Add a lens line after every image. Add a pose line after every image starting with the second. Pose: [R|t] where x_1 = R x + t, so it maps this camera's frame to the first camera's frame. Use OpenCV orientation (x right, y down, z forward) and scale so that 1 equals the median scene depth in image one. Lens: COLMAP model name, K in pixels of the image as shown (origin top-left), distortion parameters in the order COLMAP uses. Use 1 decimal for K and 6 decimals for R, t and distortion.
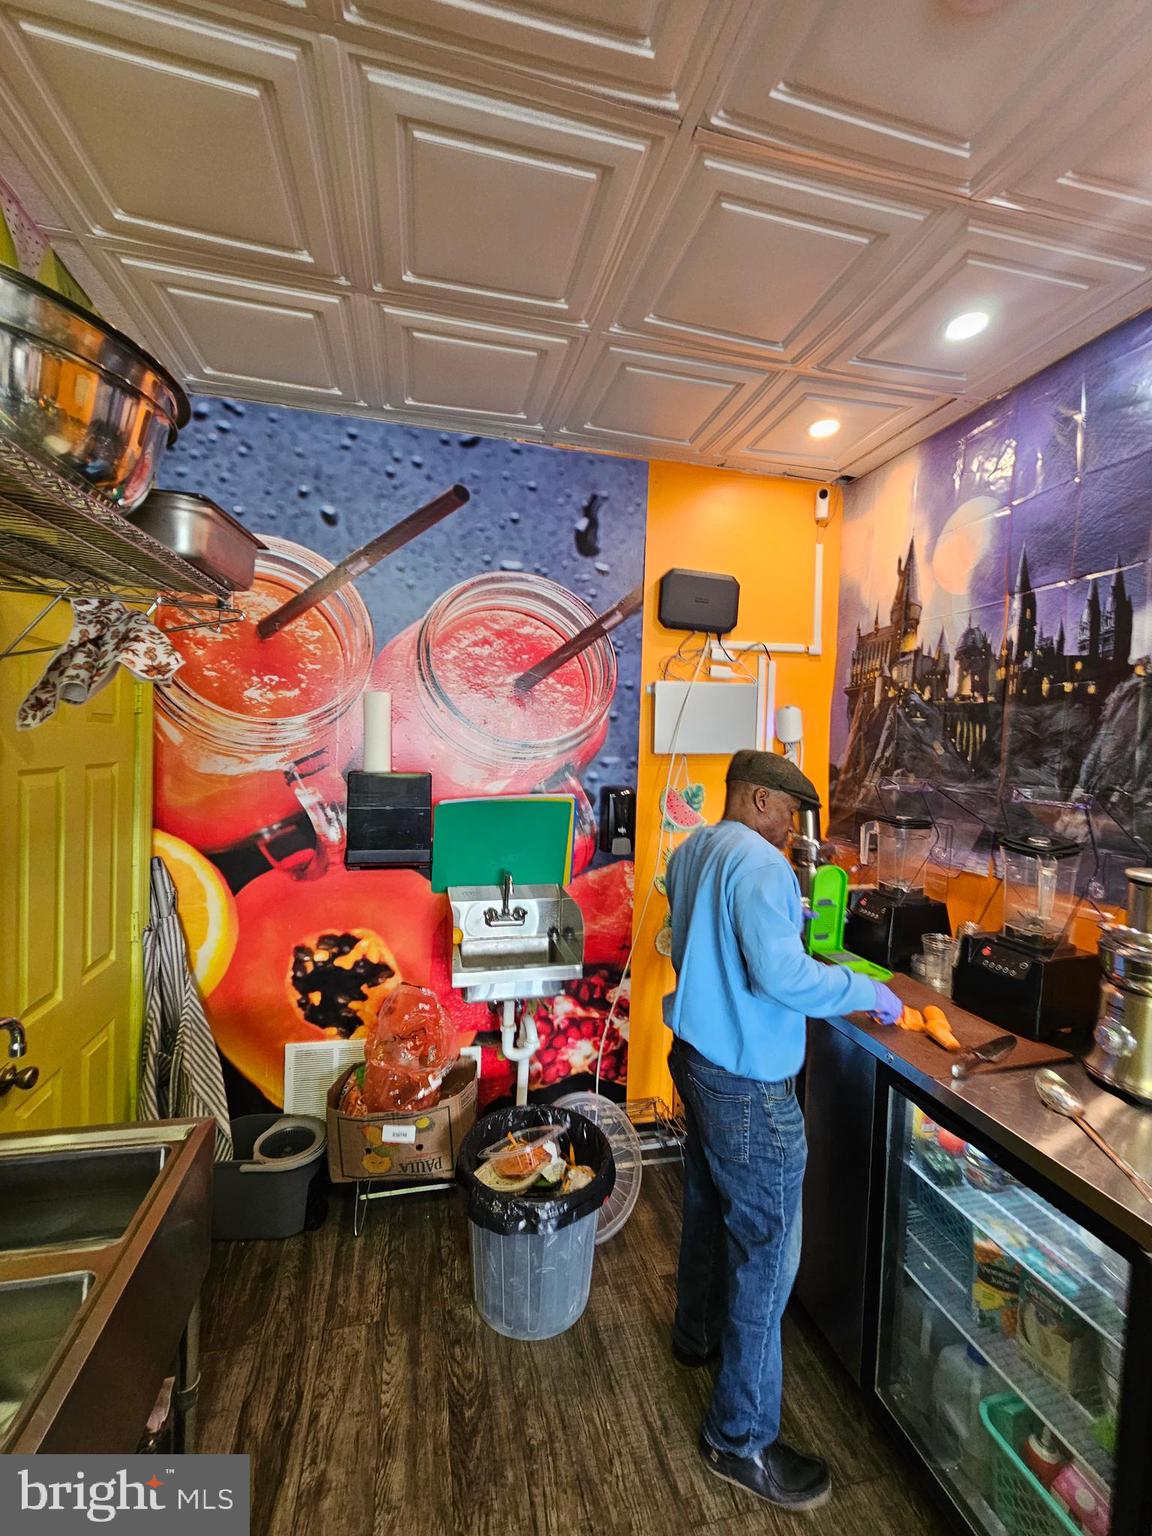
lens RADIAL K [[628.9, 0, 571.0], [0, 628.9, 768.4], [0, 0, 1]] dist [-0.003095, 0.002196]
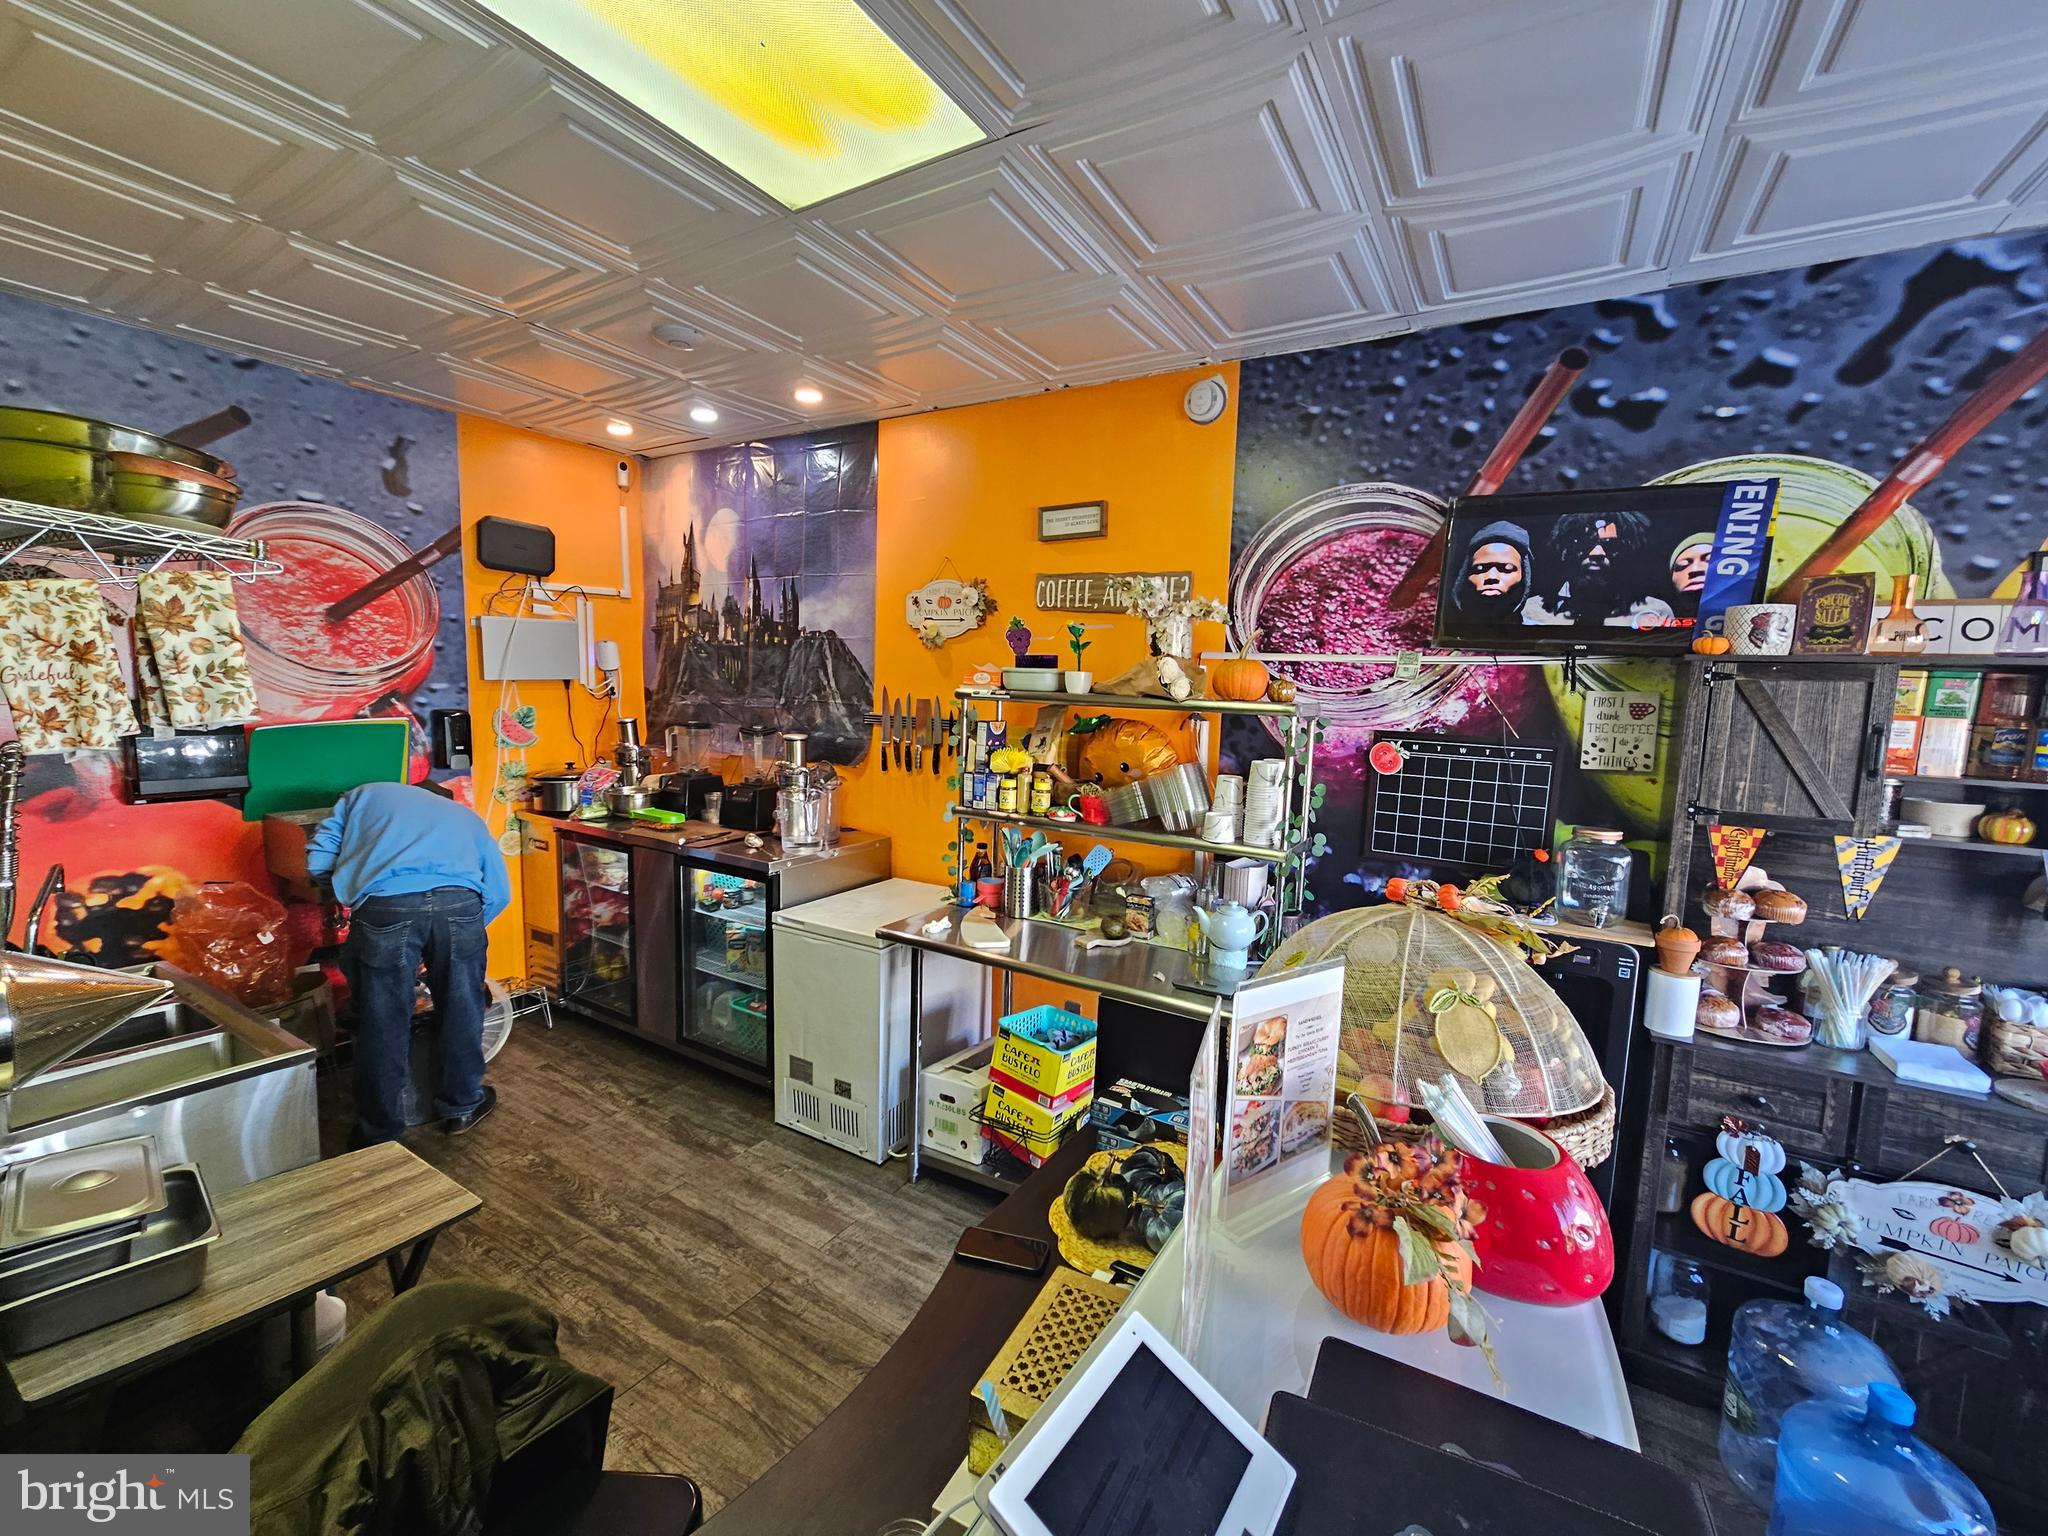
lens RADIAL K [[838.6, 0, 1023.4], [0, 838.6, 777.3], [0, 0, 1]] dist [-0.003095, 0.002196]
pose [[0.706579, -0.087316, 0.702227, -0.276097], [0.021447, 0.994545, 0.102082, 0.018991], [-0.707309, -0.057068, 0.704597, -0.820818]]
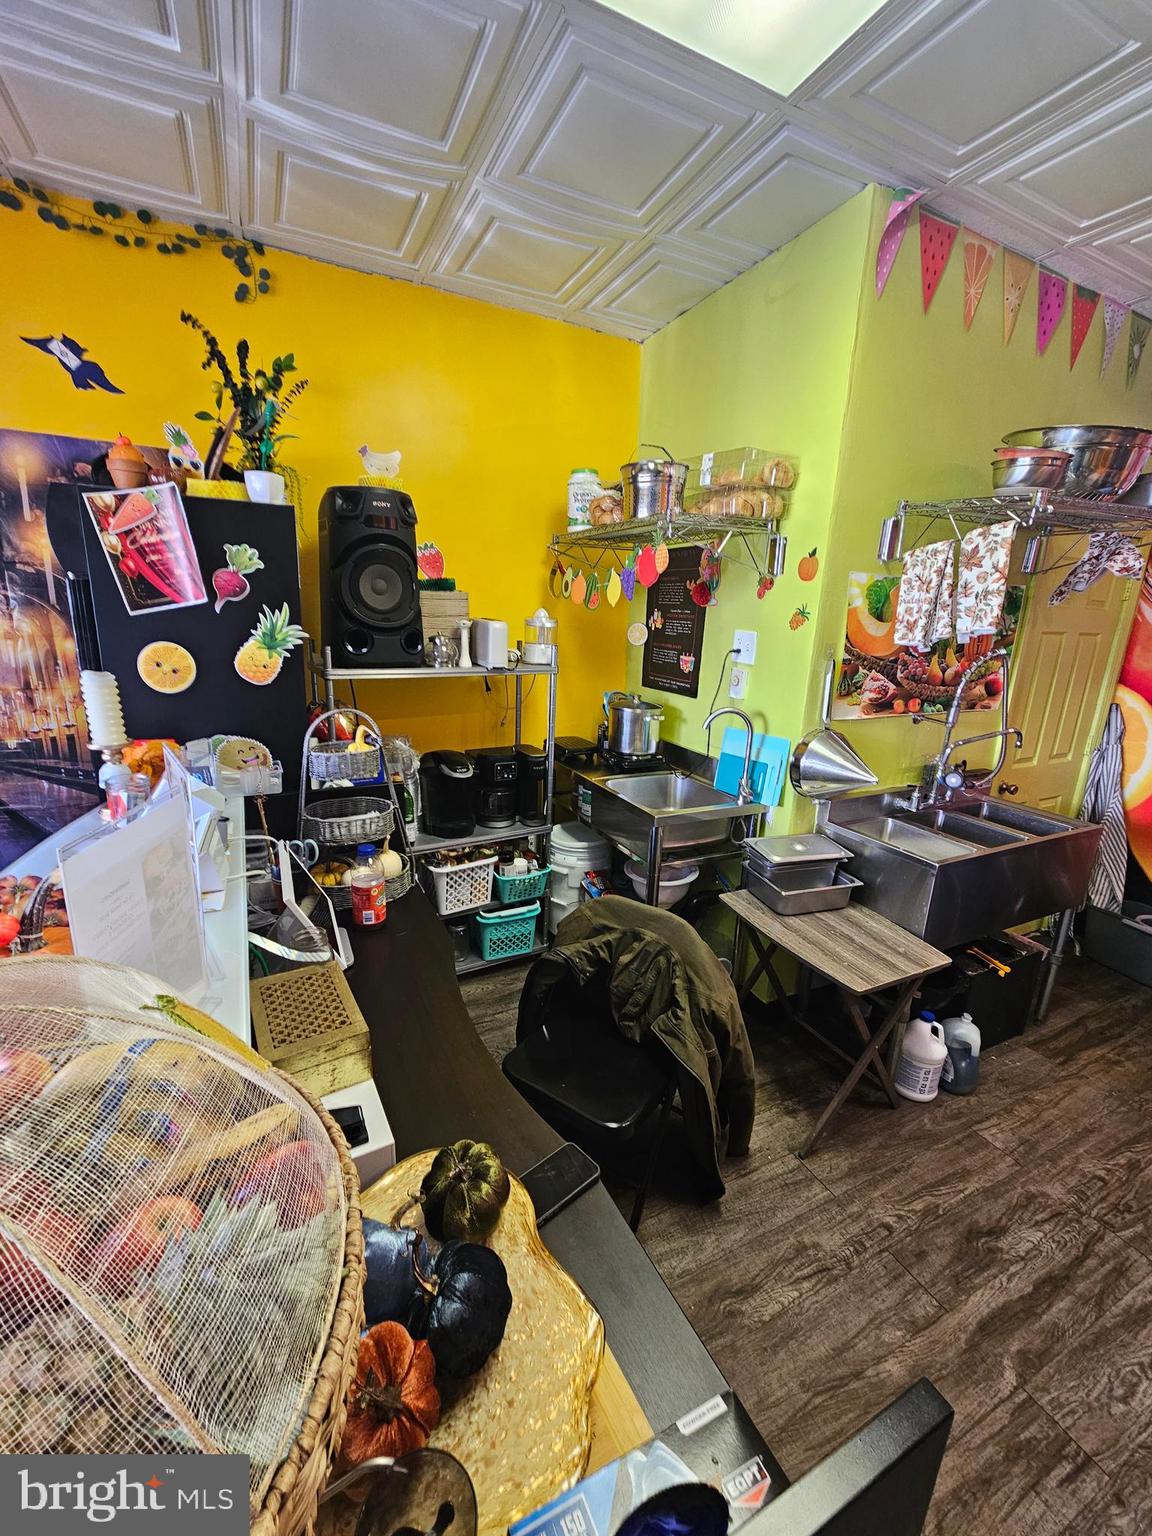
lens RADIAL K [[628.9, 0, 571.6], [0, 628.9, 772.6], [0, 0, 1]] dist [-0.003095, 0.002196]
pose [[0.220430, 0.214302, -0.951570, 0.425222], [-0.068198, 0.976565, 0.204133, 0.078296], [0.973016, 0.019899, 0.229879, -0.490579]]
